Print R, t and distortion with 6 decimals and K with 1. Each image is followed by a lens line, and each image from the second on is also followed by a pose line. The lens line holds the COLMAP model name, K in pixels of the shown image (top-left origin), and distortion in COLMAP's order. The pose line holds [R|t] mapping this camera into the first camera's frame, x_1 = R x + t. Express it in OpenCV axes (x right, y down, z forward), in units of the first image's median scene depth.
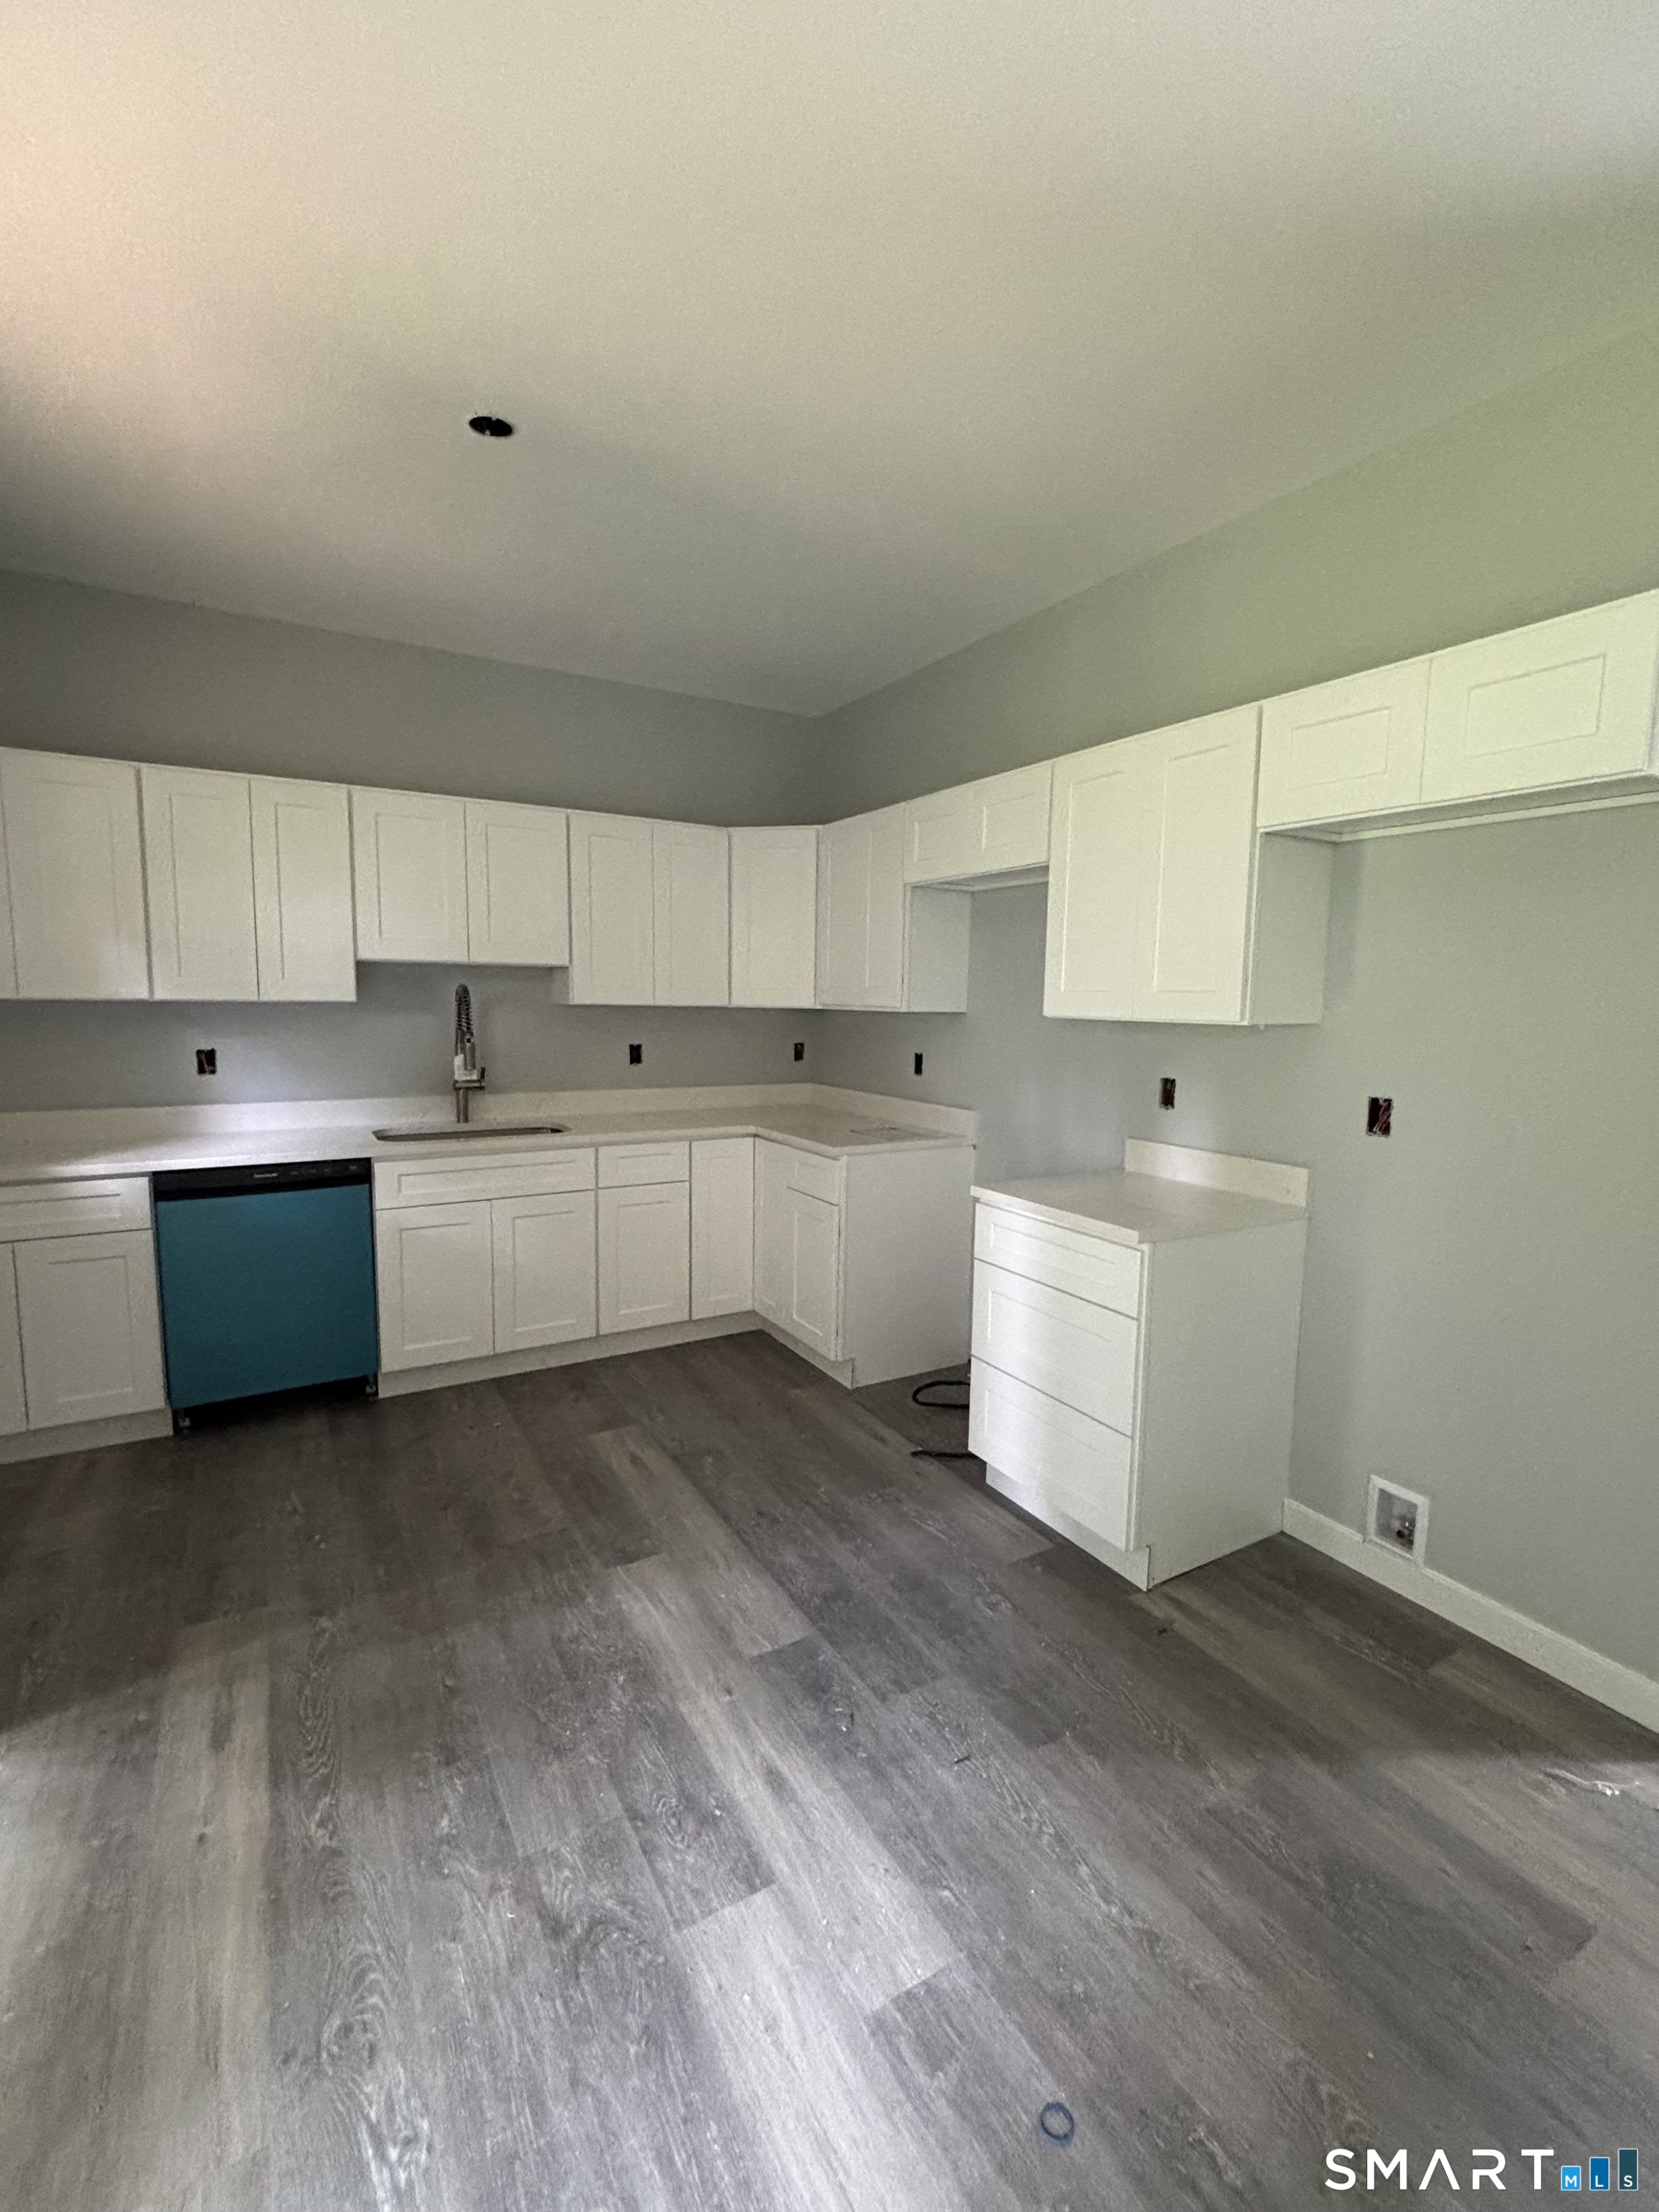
lens RADIAL K [[964.8, 0, 818.0], [0, 964.8, 1103.9], [0, 0, 1]] dist [-0.002104, 0.001511]
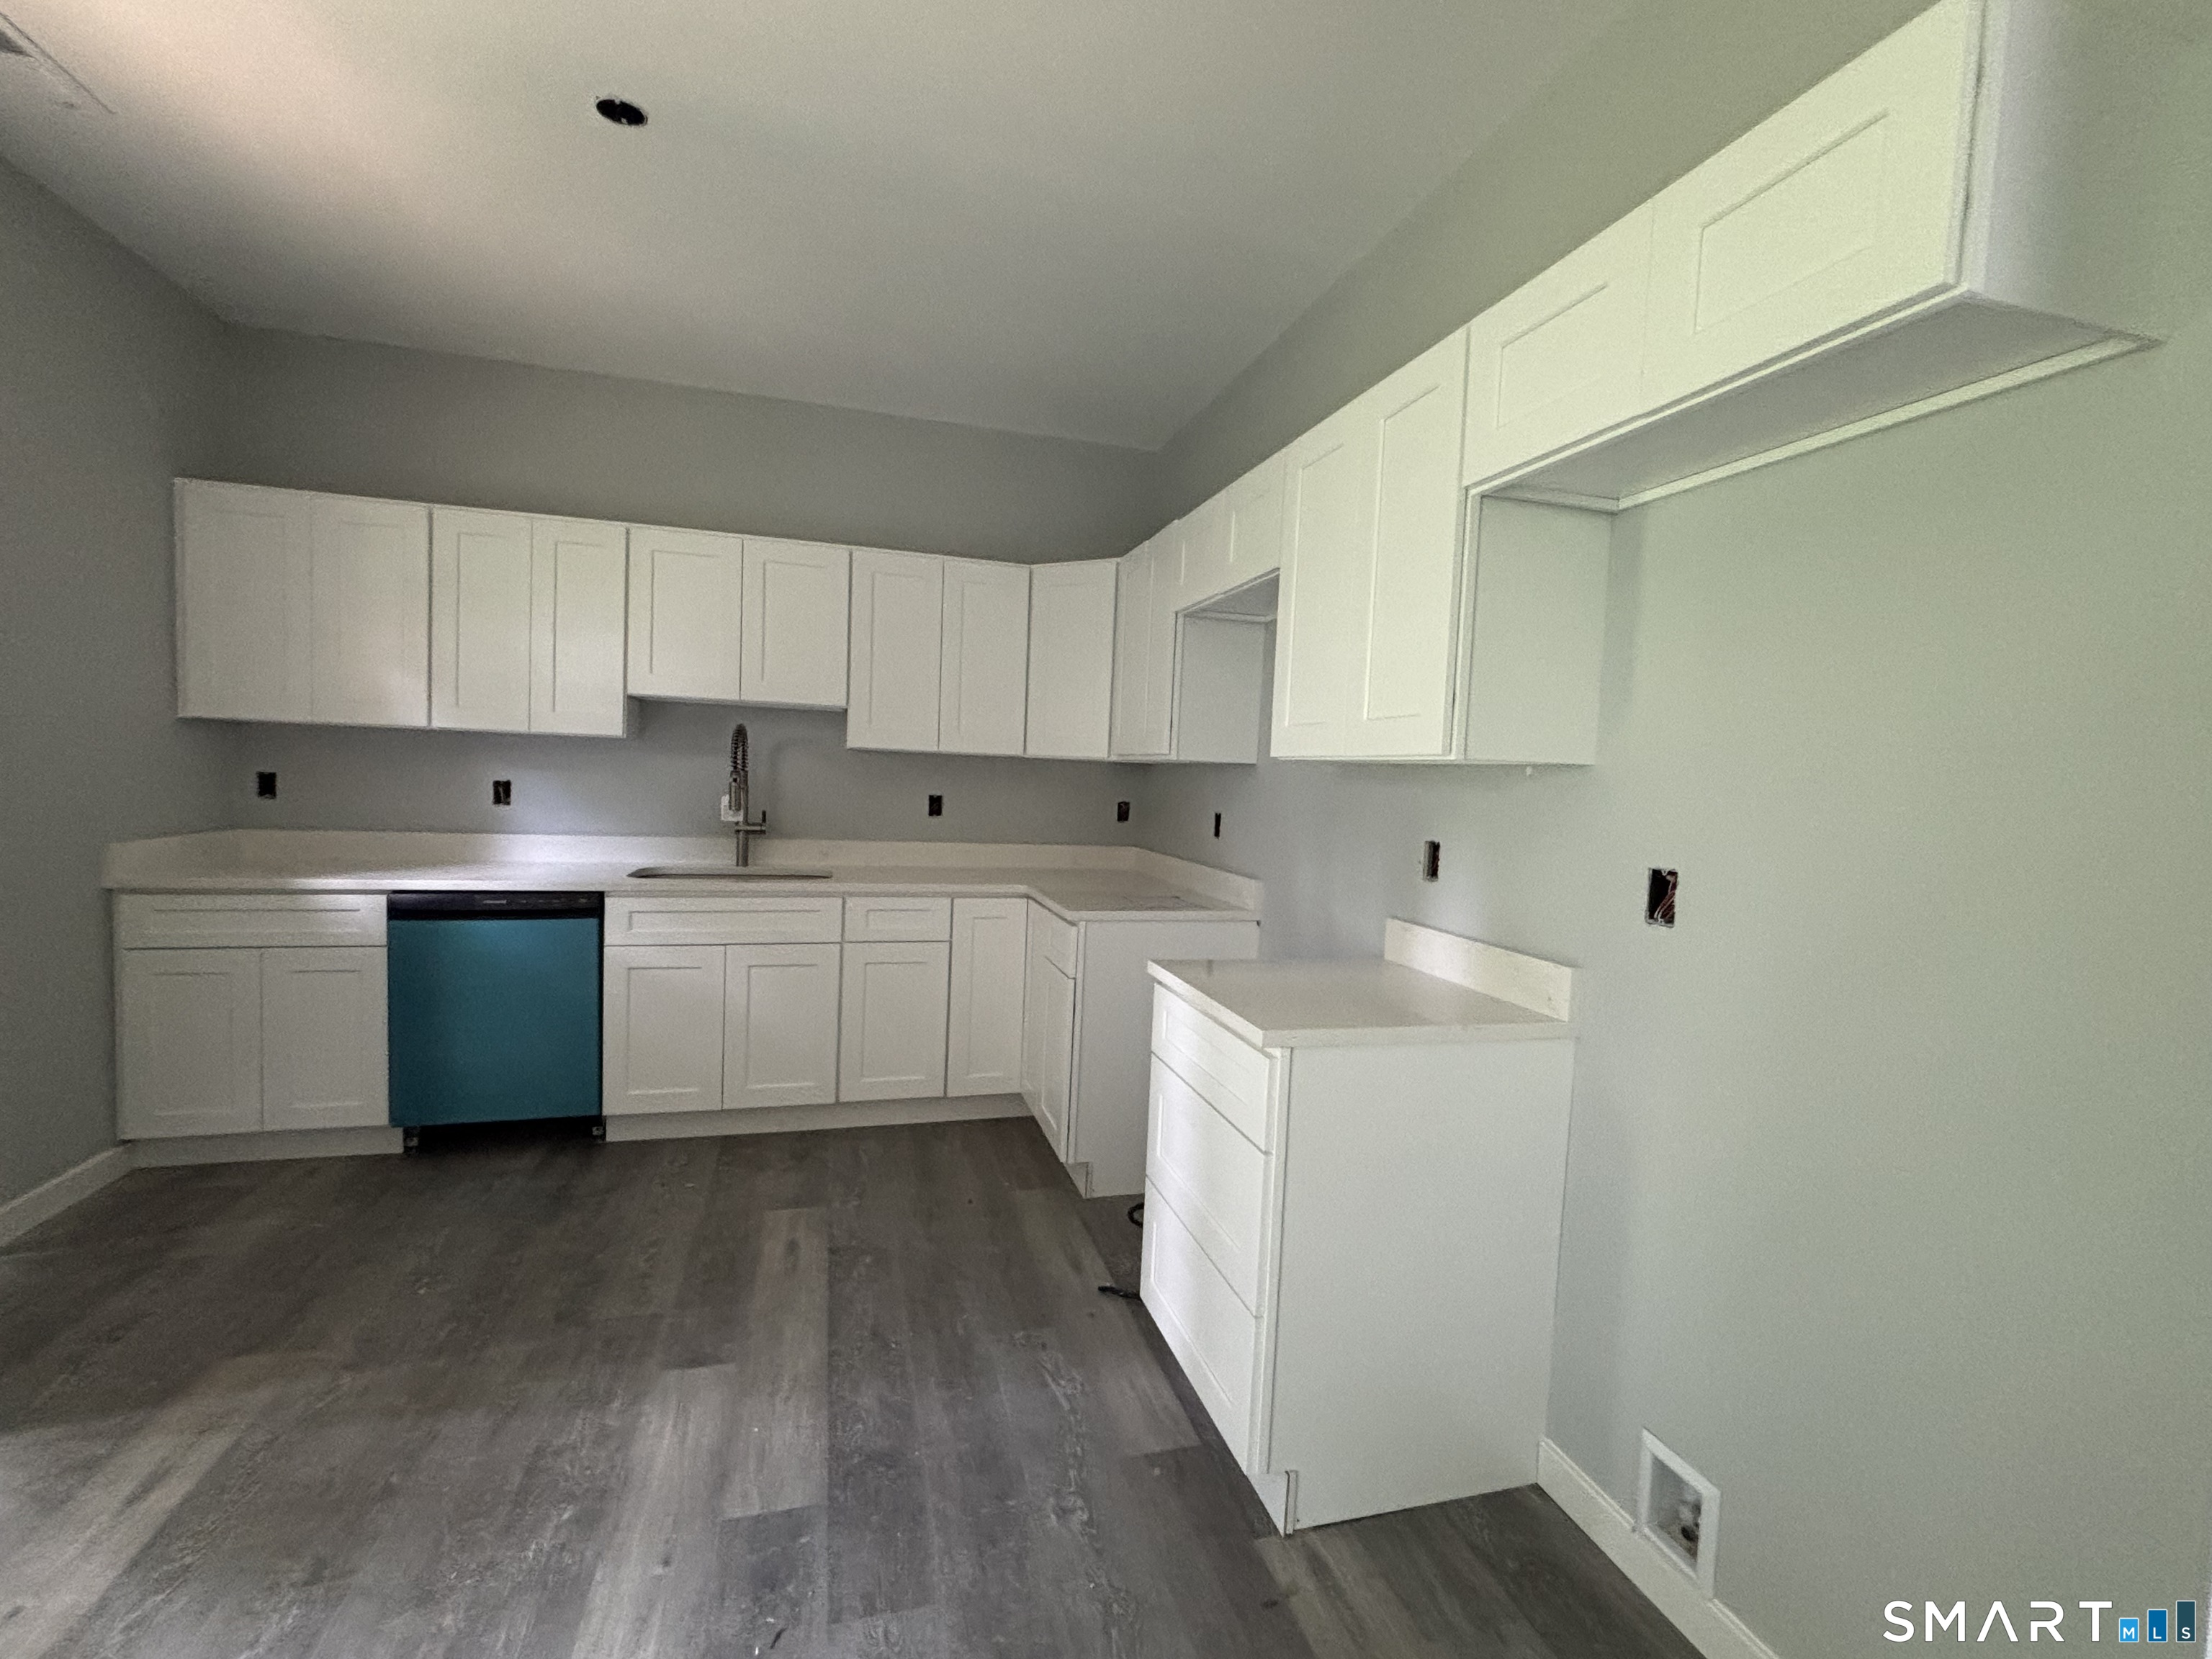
lens RADIAL K [[964.8, 0, 1099.2], [0, 964.8, 829.5], [0, 0, 1]] dist [-0.002104, 0.001511]
pose [[0.967599, 0.039597, -0.249366, 0.284808], [-0.054491, 0.997101, -0.053108, 0.018289], [0.246540, 0.064975, 0.966952, 0.184309]]
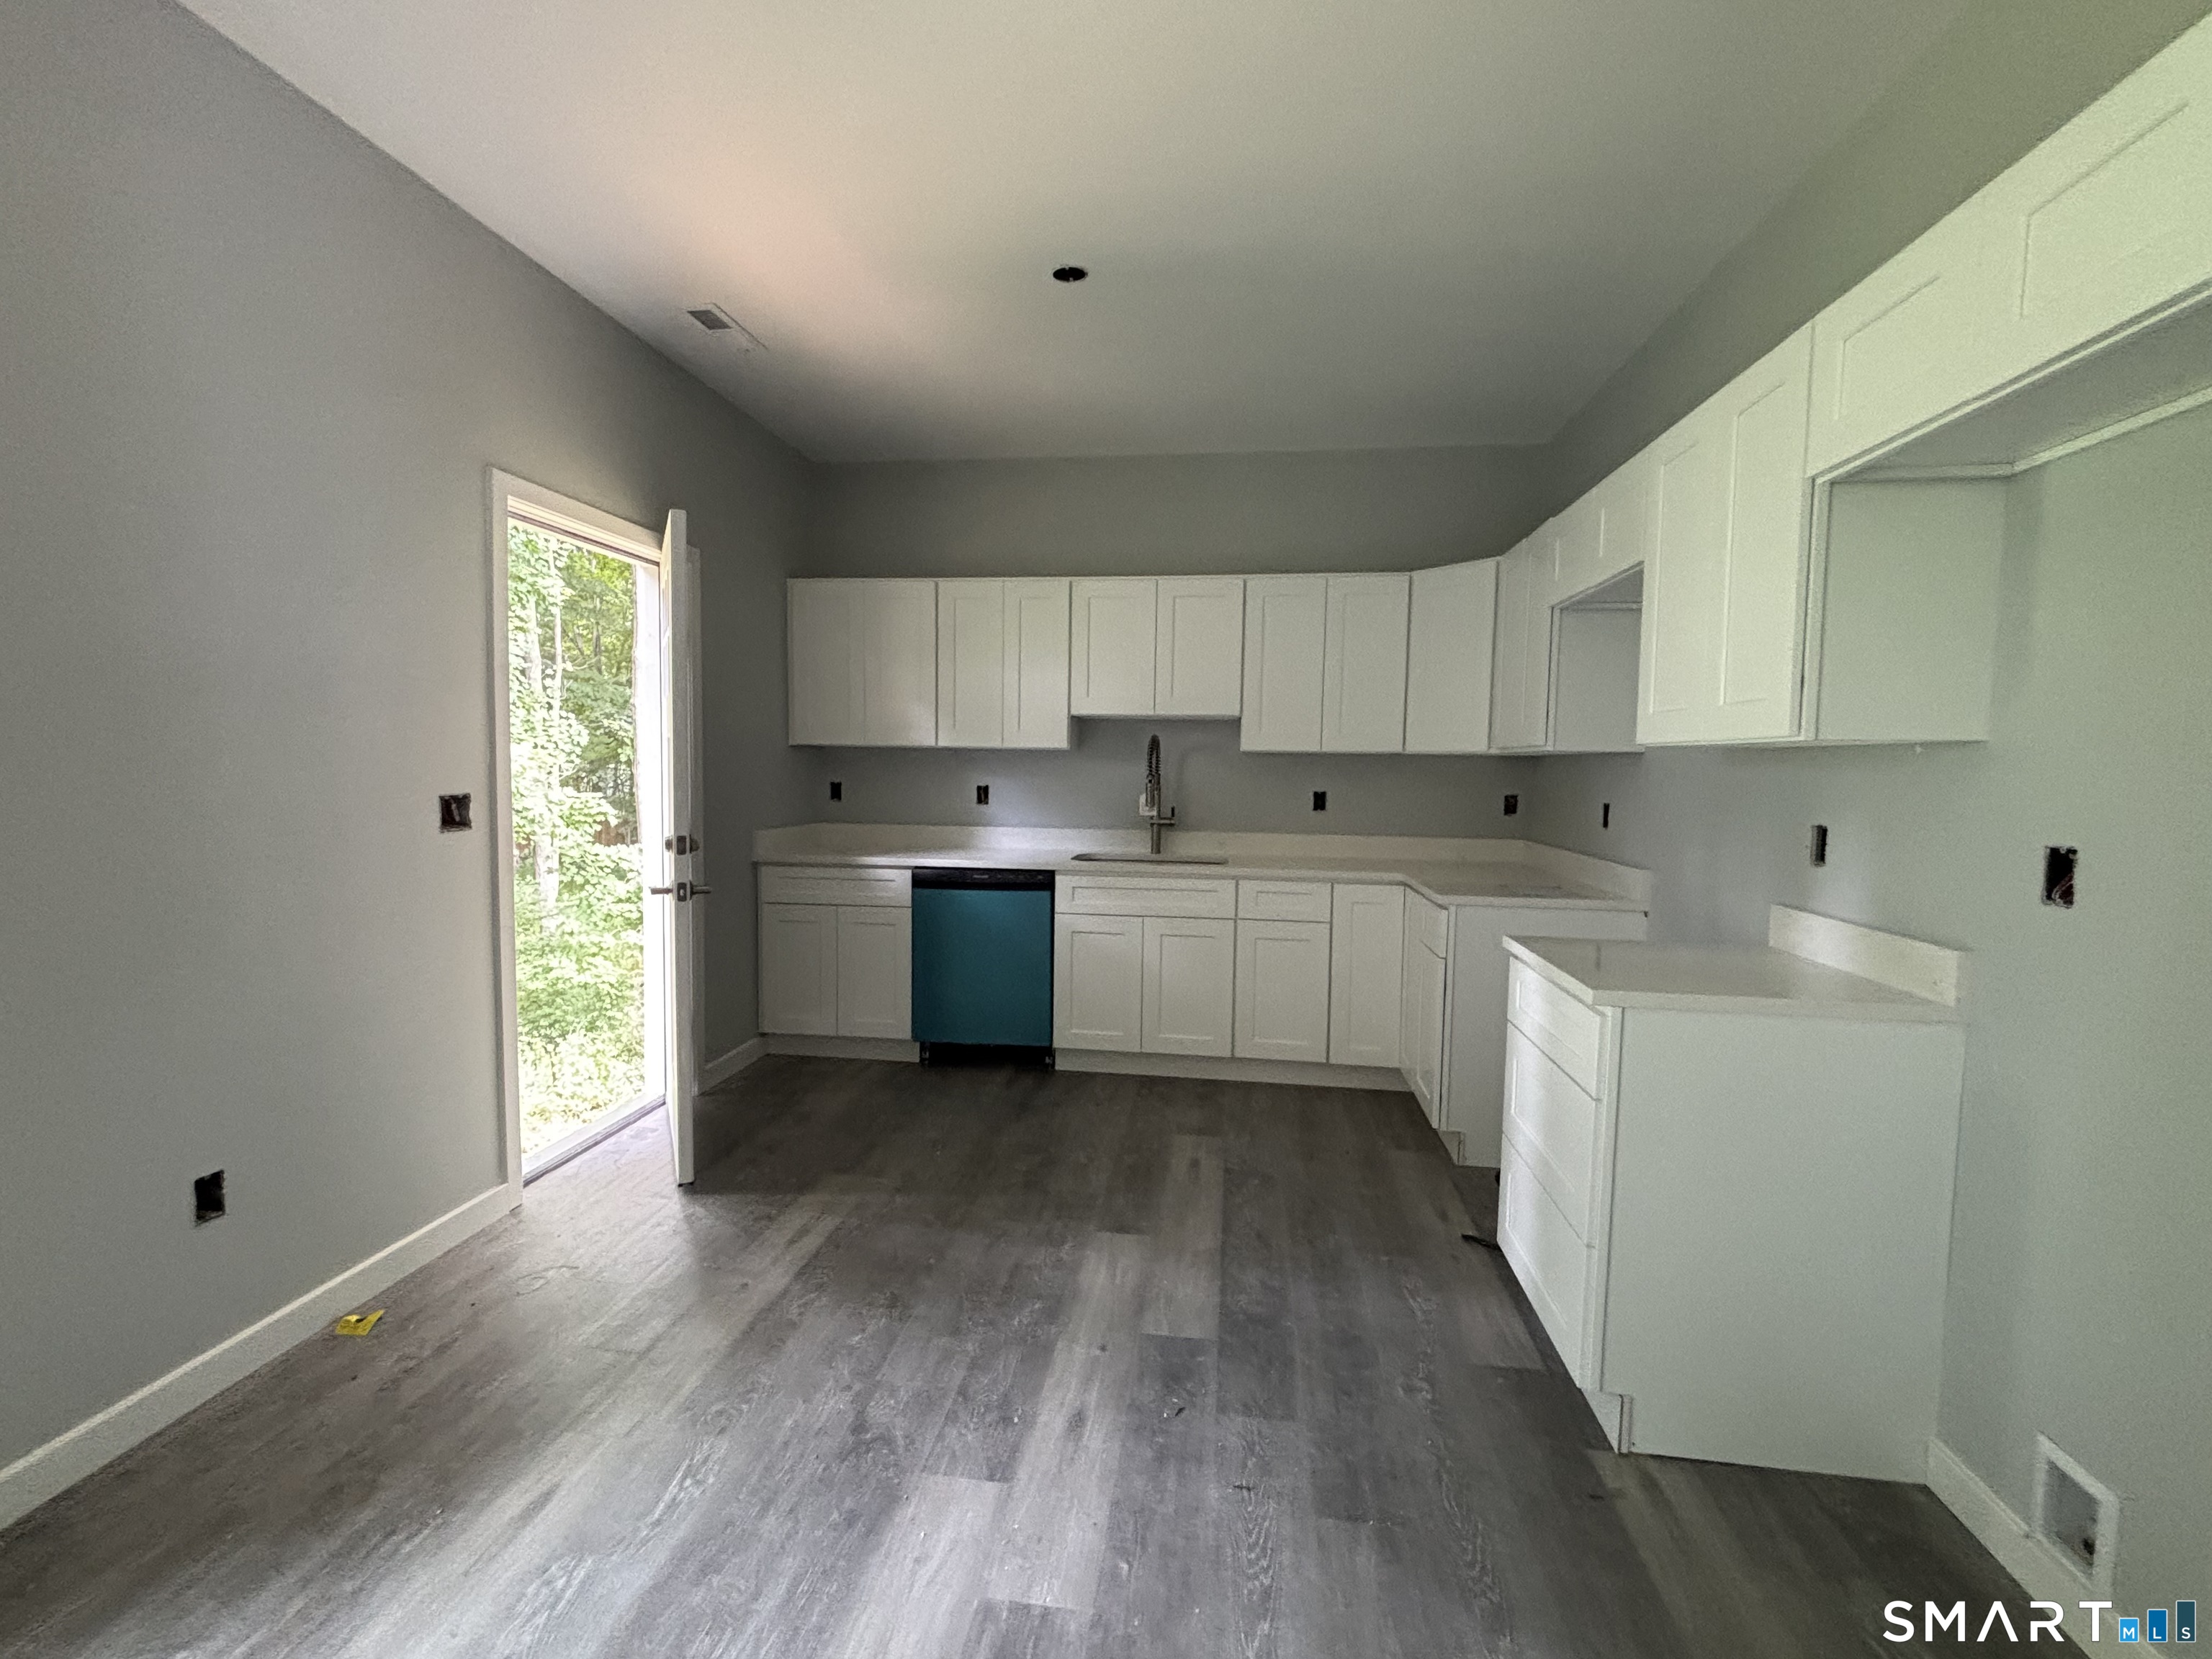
lens RADIAL K [[964.8, 0, 1099.2], [0, 964.8, 829.5], [0, 0, 1]] dist [-0.002104, 0.001511]
pose [[0.785425, 0.038012, -0.617788, 0.369801], [-0.071333, 0.997021, -0.029344, 0.036729], [0.614832, 0.067117, 0.785797, 0.065651]]
